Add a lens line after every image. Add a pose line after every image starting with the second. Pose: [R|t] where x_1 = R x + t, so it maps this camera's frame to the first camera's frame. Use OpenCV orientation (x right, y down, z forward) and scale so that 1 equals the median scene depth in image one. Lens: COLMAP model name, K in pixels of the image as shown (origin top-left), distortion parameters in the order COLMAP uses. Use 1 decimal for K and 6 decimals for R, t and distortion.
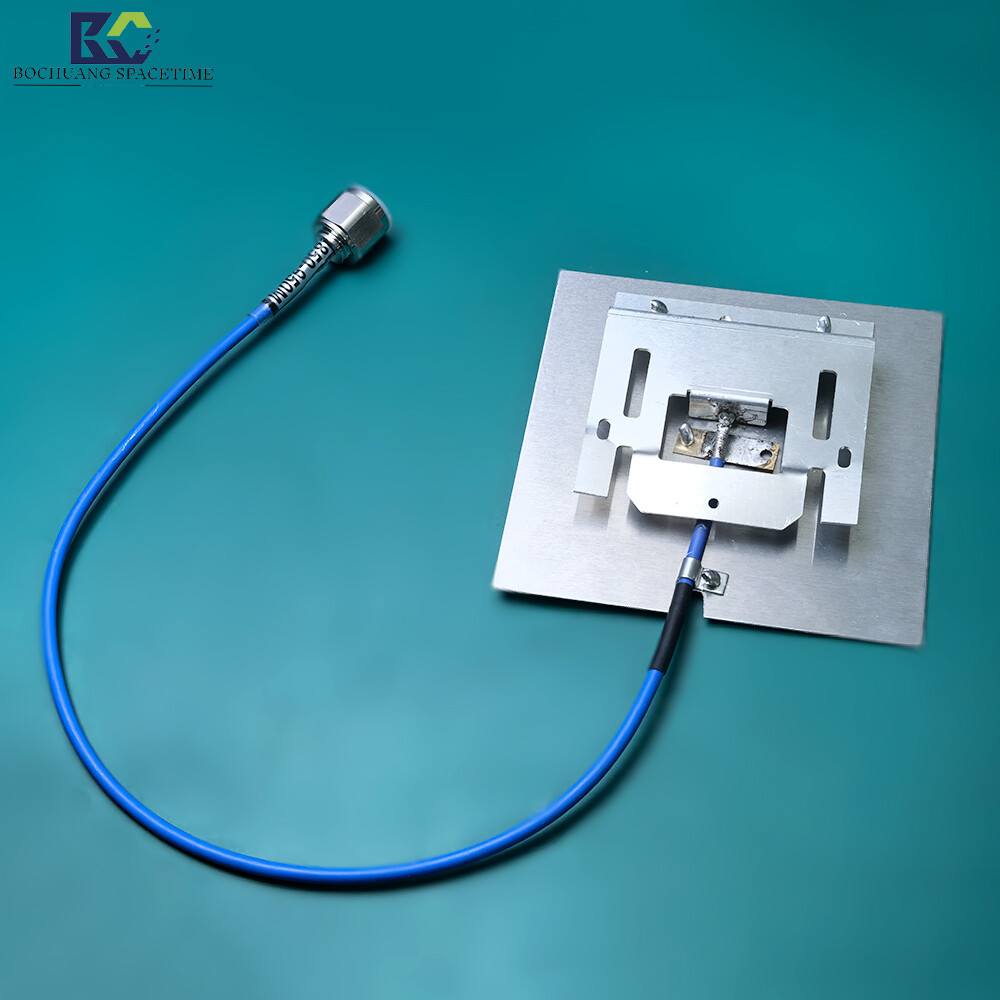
lens RADIAL K [[2020.2, 0, 470.5], [0, 2020.2, 499.1], [0, 0, 1]] dist [0.250510, -0.230965]
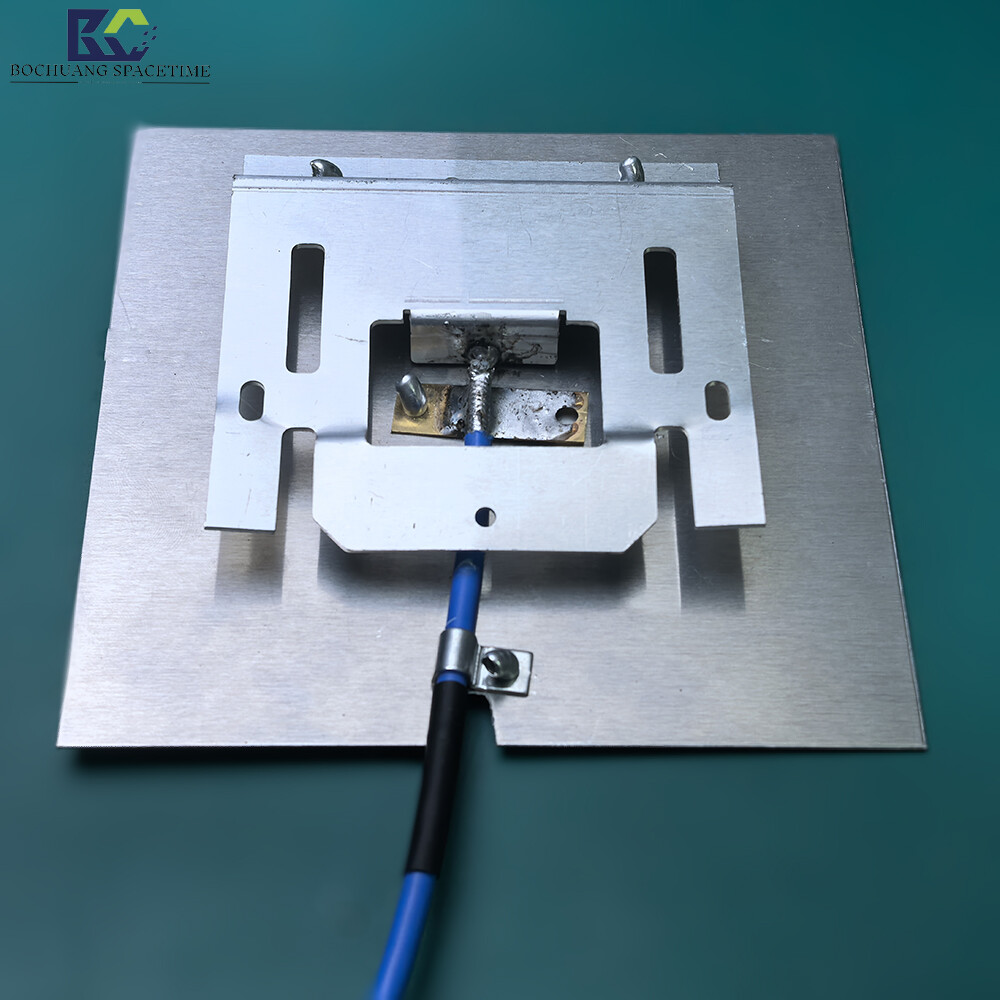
lens RADIAL K [[2020.2, 0, 470.5], [0, 2020.2, 499.1], [0, 0, 1]] dist [0.250510, -0.230965]
pose [[0.979106, -0.116470, 0.166693, 0.031900], [0.124896, 0.991324, -0.040954, 0.017556], [-0.160477, 0.060918, 0.985158, 0.491817]]
